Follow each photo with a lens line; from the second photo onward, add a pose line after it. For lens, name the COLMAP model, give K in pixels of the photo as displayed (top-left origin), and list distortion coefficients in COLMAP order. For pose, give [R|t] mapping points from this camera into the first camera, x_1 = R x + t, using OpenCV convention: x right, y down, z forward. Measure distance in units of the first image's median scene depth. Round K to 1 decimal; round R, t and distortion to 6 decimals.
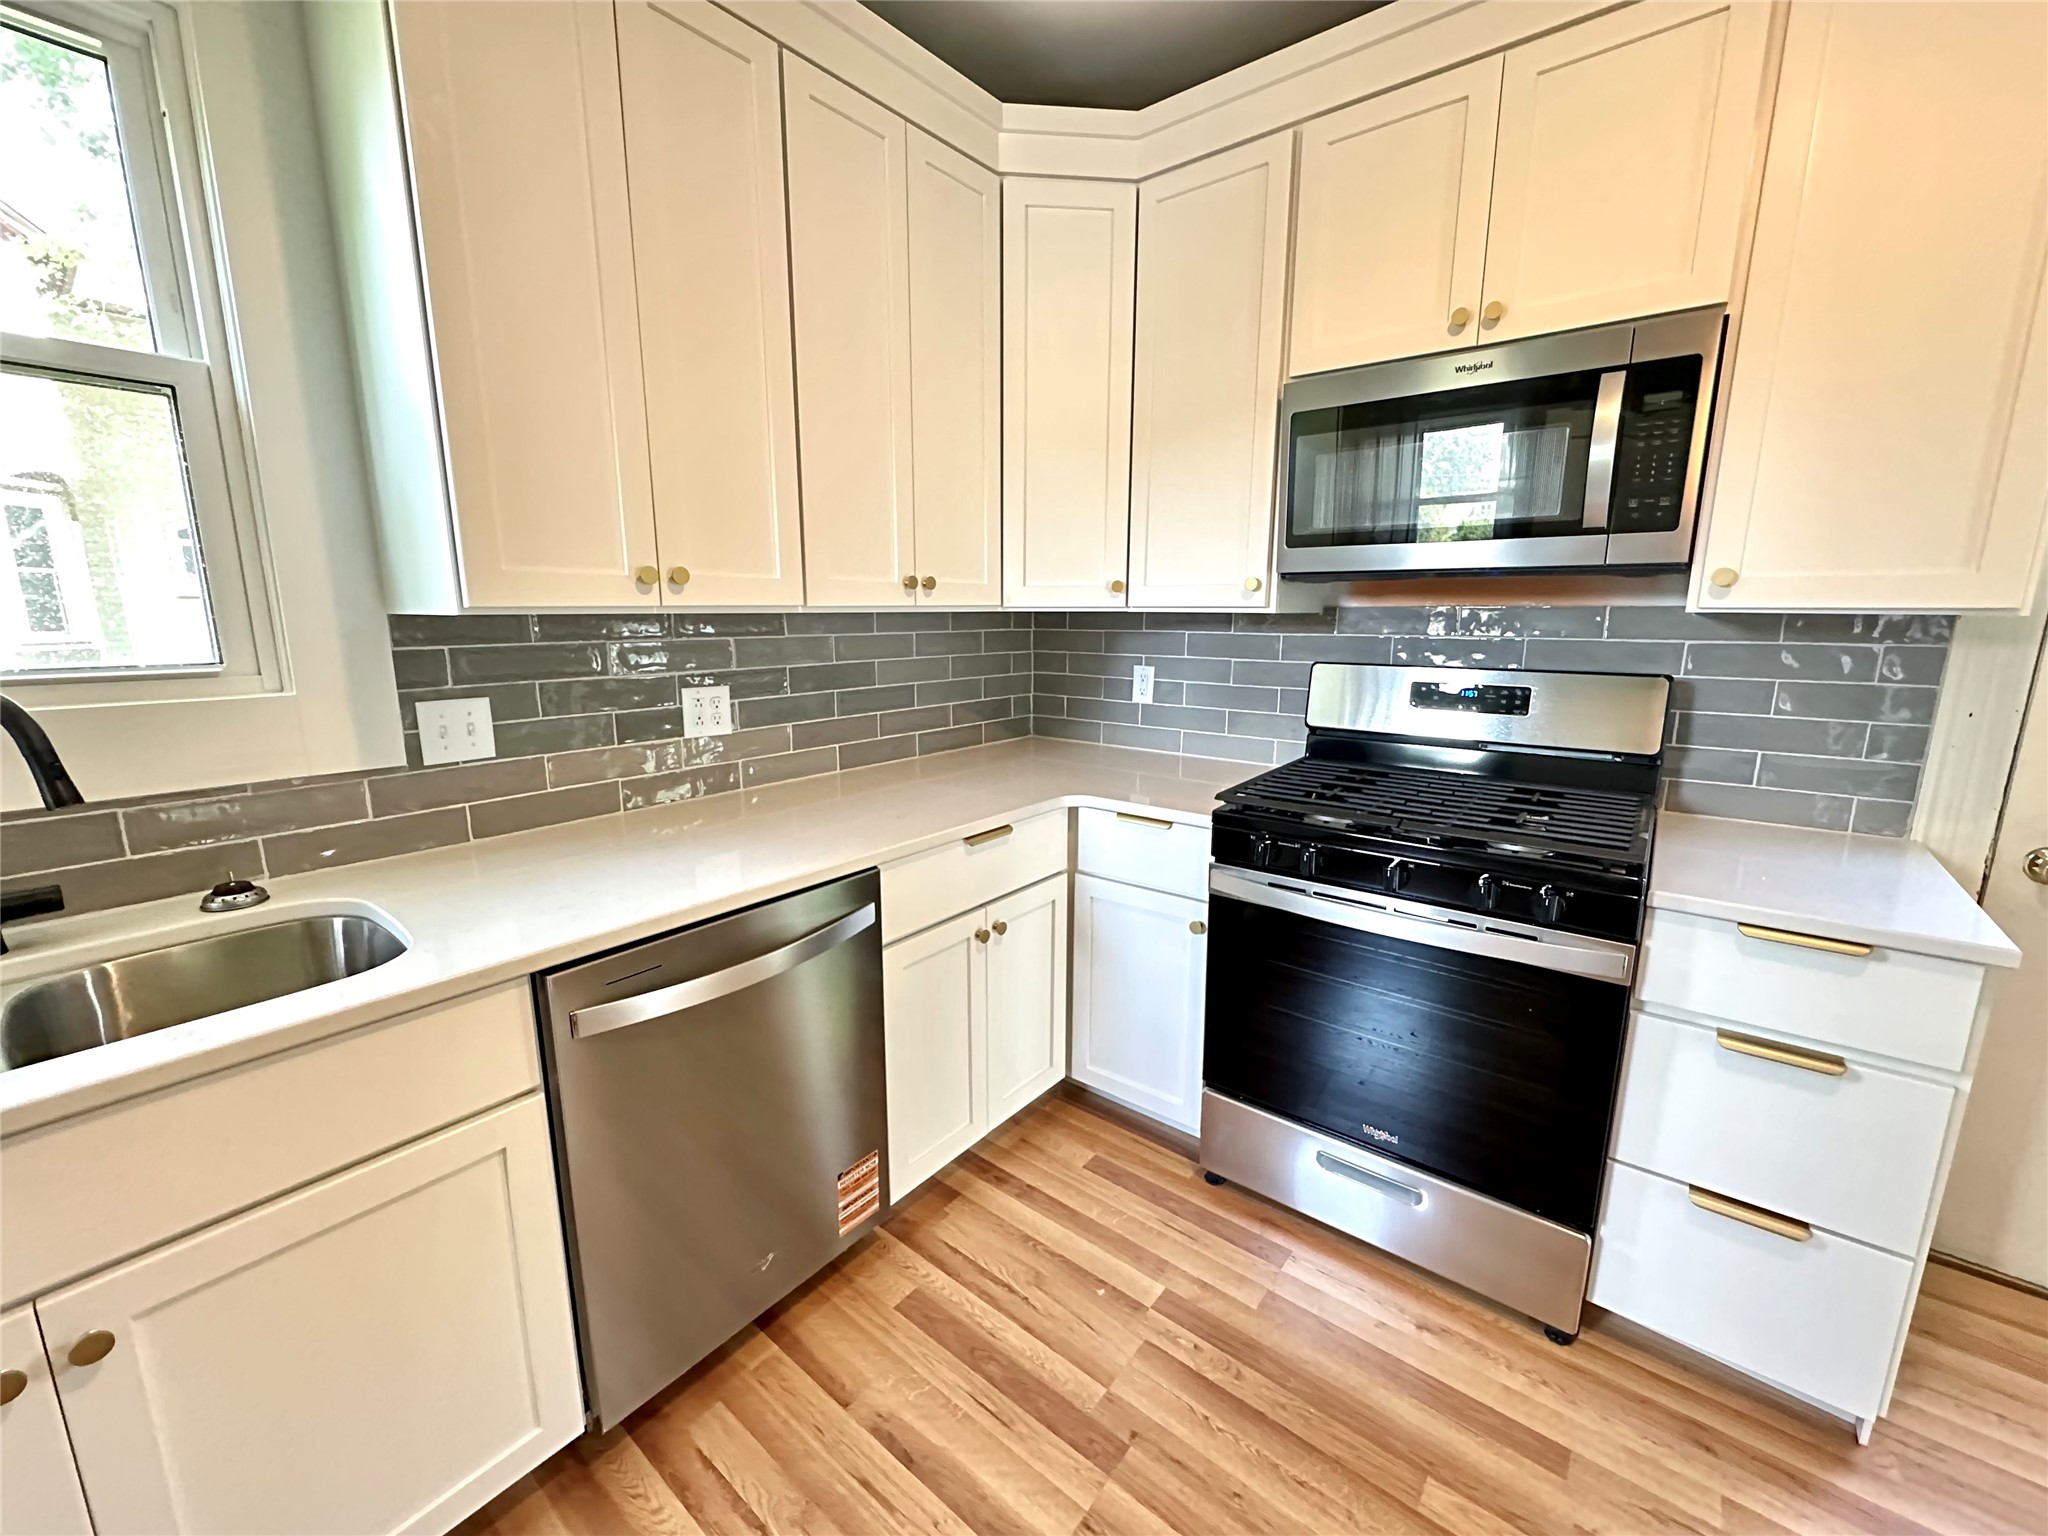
lens RADIAL K [[814.2, 0, 1023.4], [0, 814.2, 765.7], [0, 0, 1]] dist [-0.003745, -0.000118]
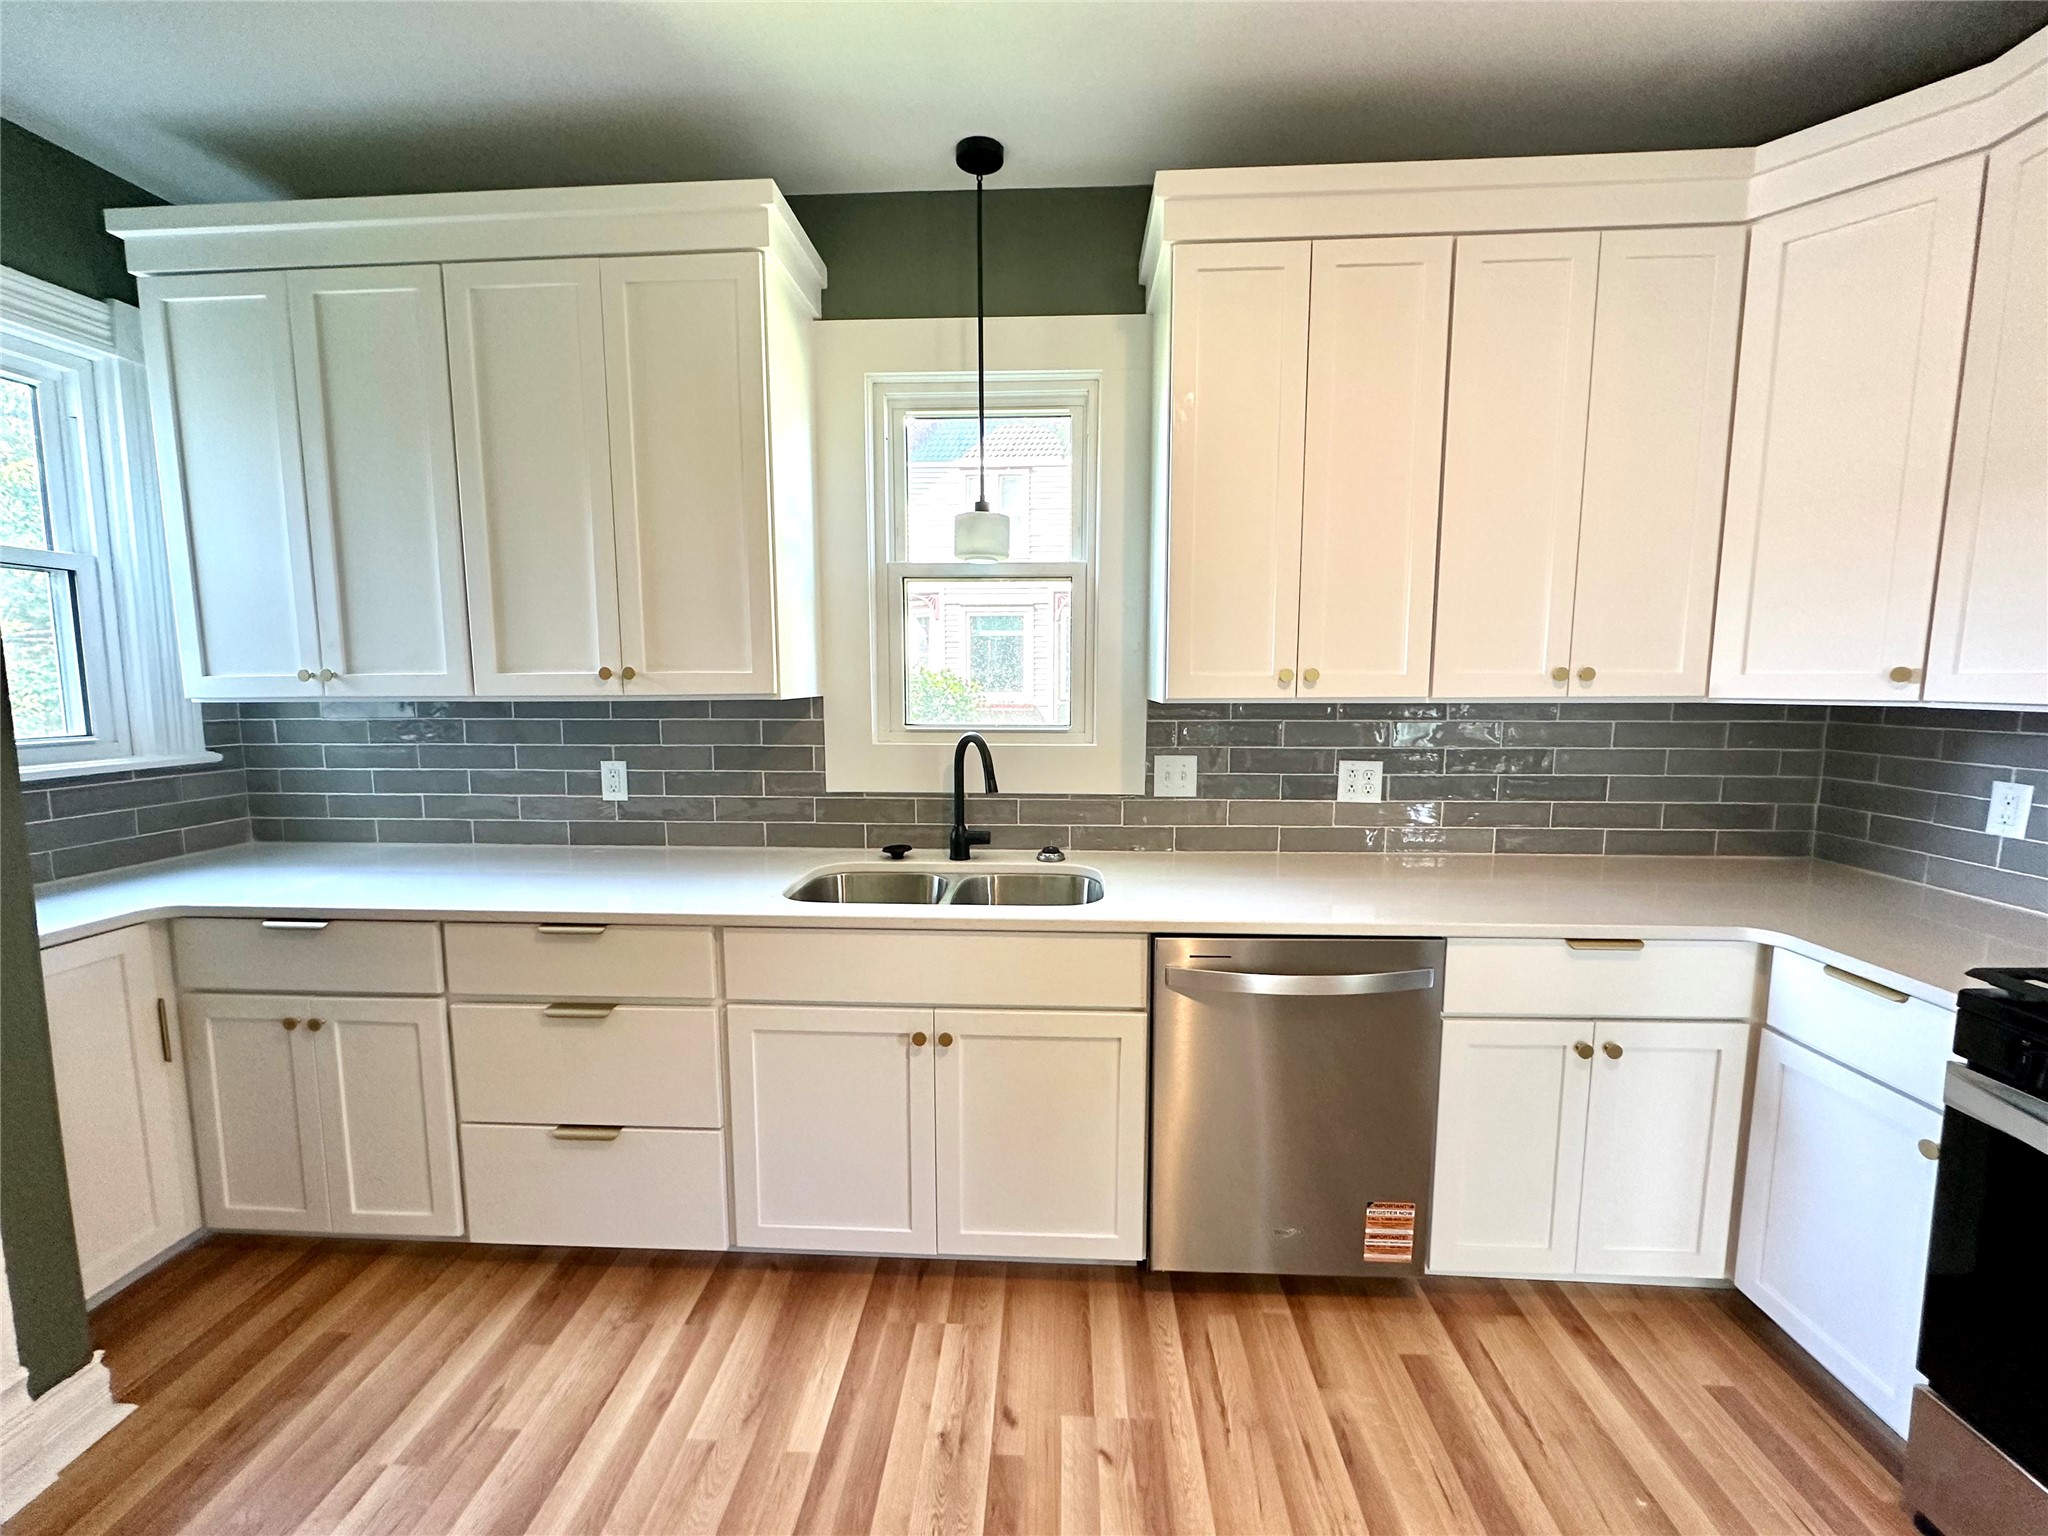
lens RADIAL K [[818.2, 0, 1028.8], [0, 818.2, 765.7], [0, 0, 1]] dist [-0.001692, 0.000157]
pose [[0.594438, 0.086784, -0.799445, 0.308379], [-0.151695, 0.988412, -0.005498, -0.011436], [0.789704, 0.124540, 0.600715, -0.106491]]
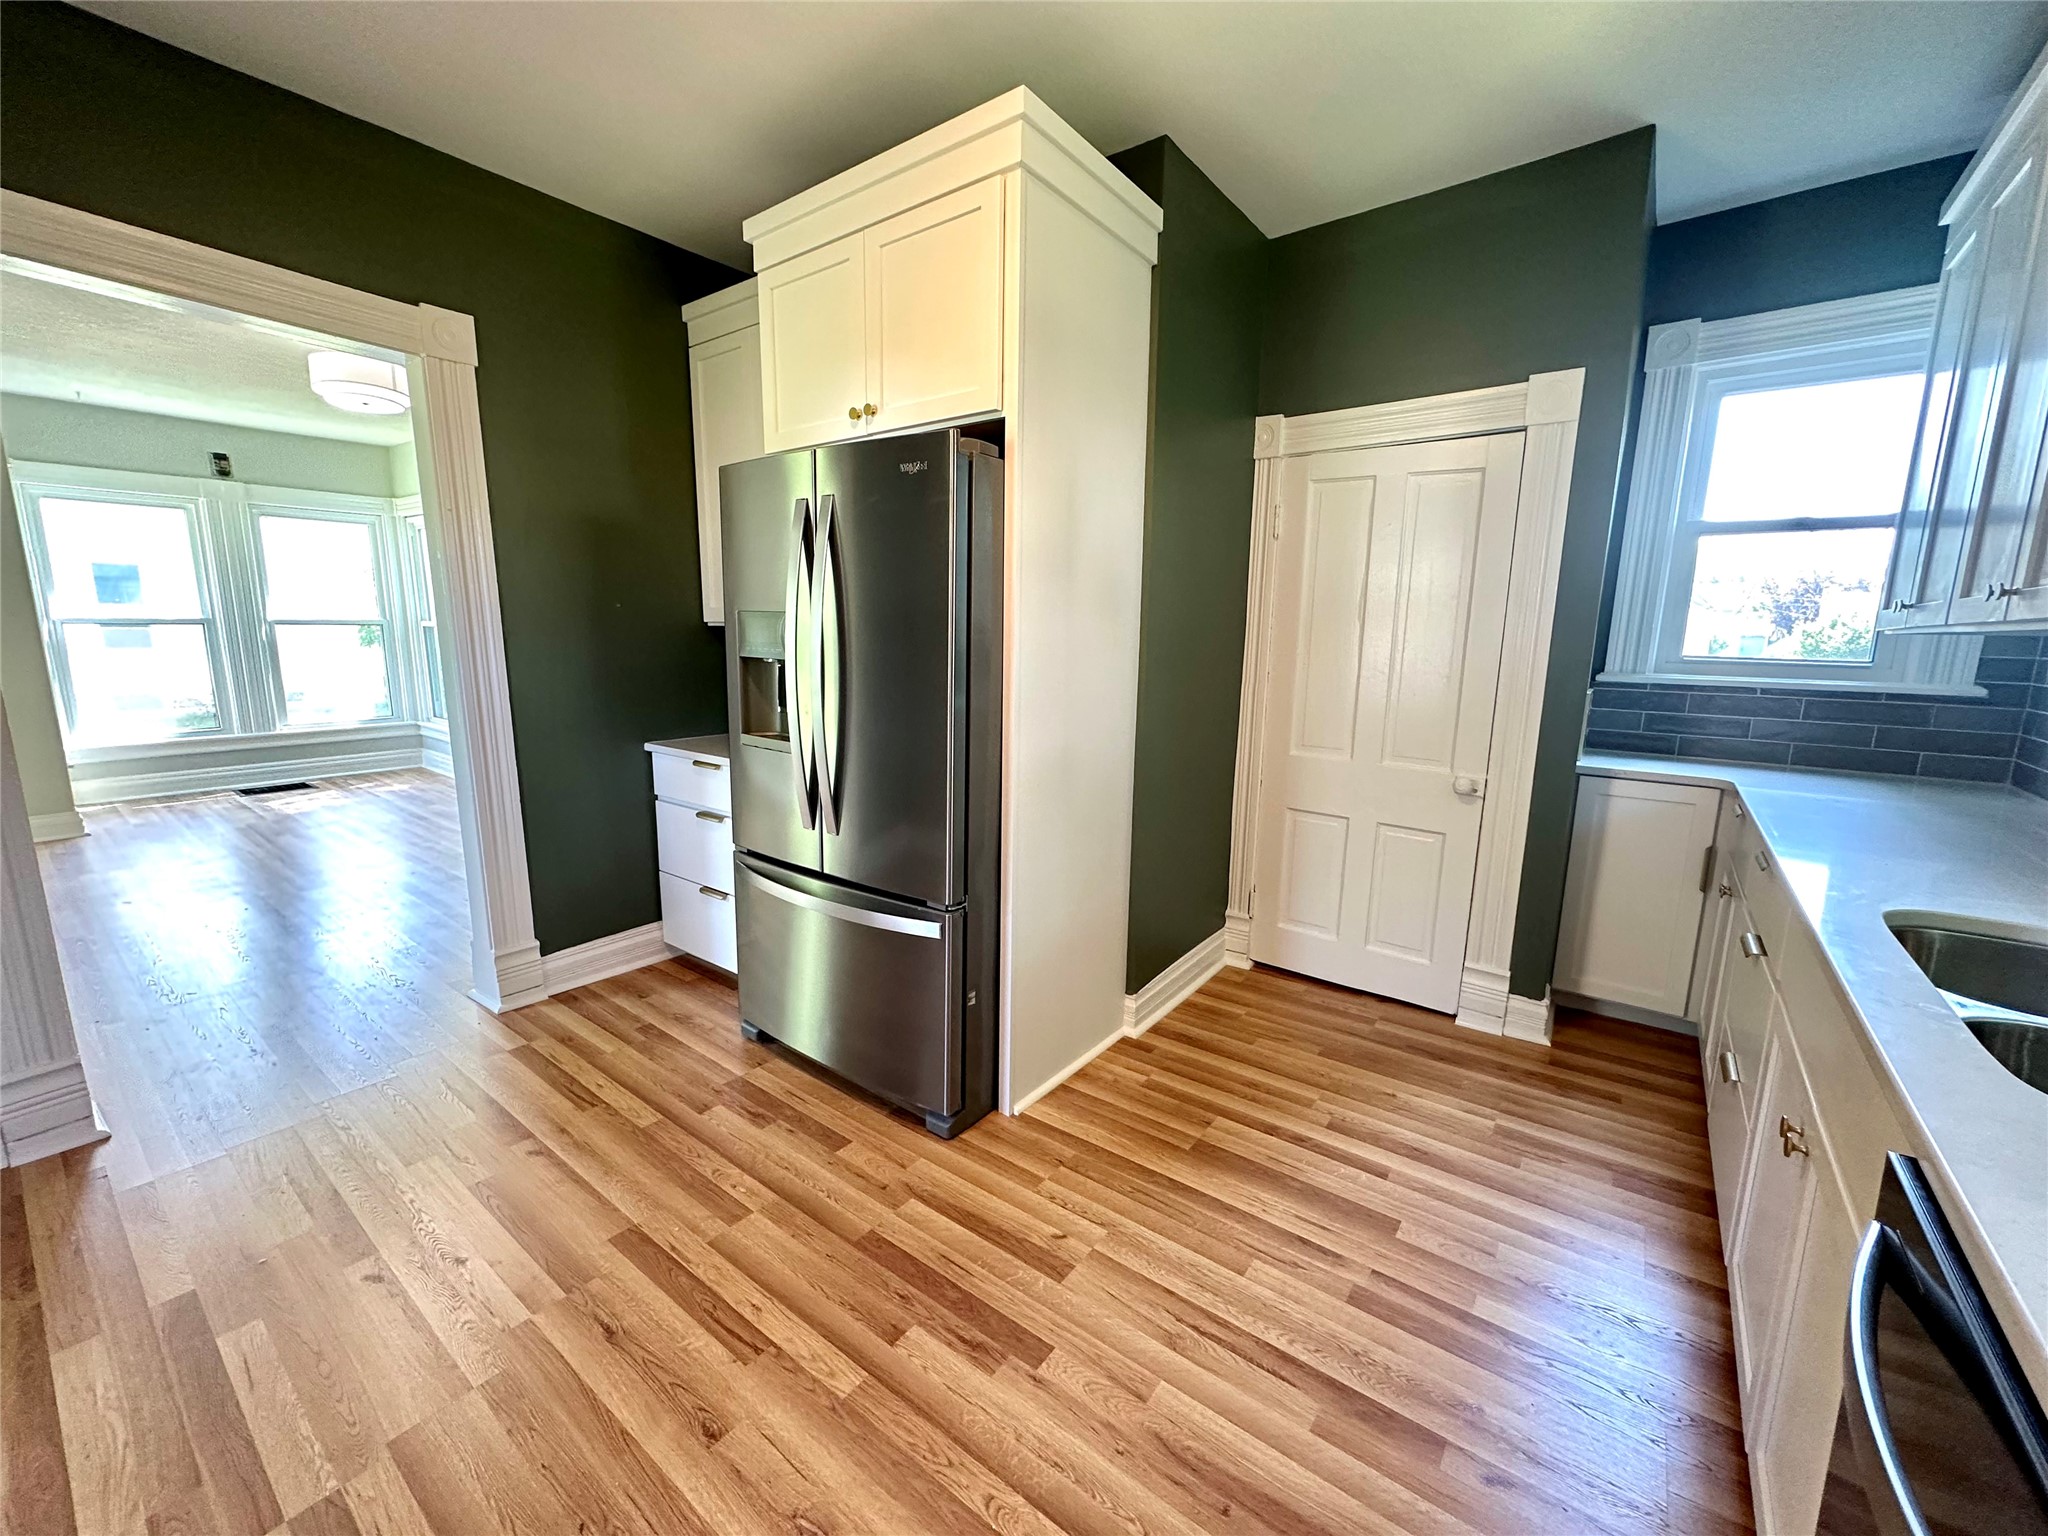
lens RADIAL K [[812.4, 0, 1022.1], [0, 812.4, 772.5], [0, 0, 1]] dist [-0.001444, 0.000043]
pose [[-0.999427, -0.009004, -0.032630, 0.105184], [-0.020138, 0.932982, 0.359358, -0.168081], [0.027207, 0.359809, -0.932629, 0.946332]]
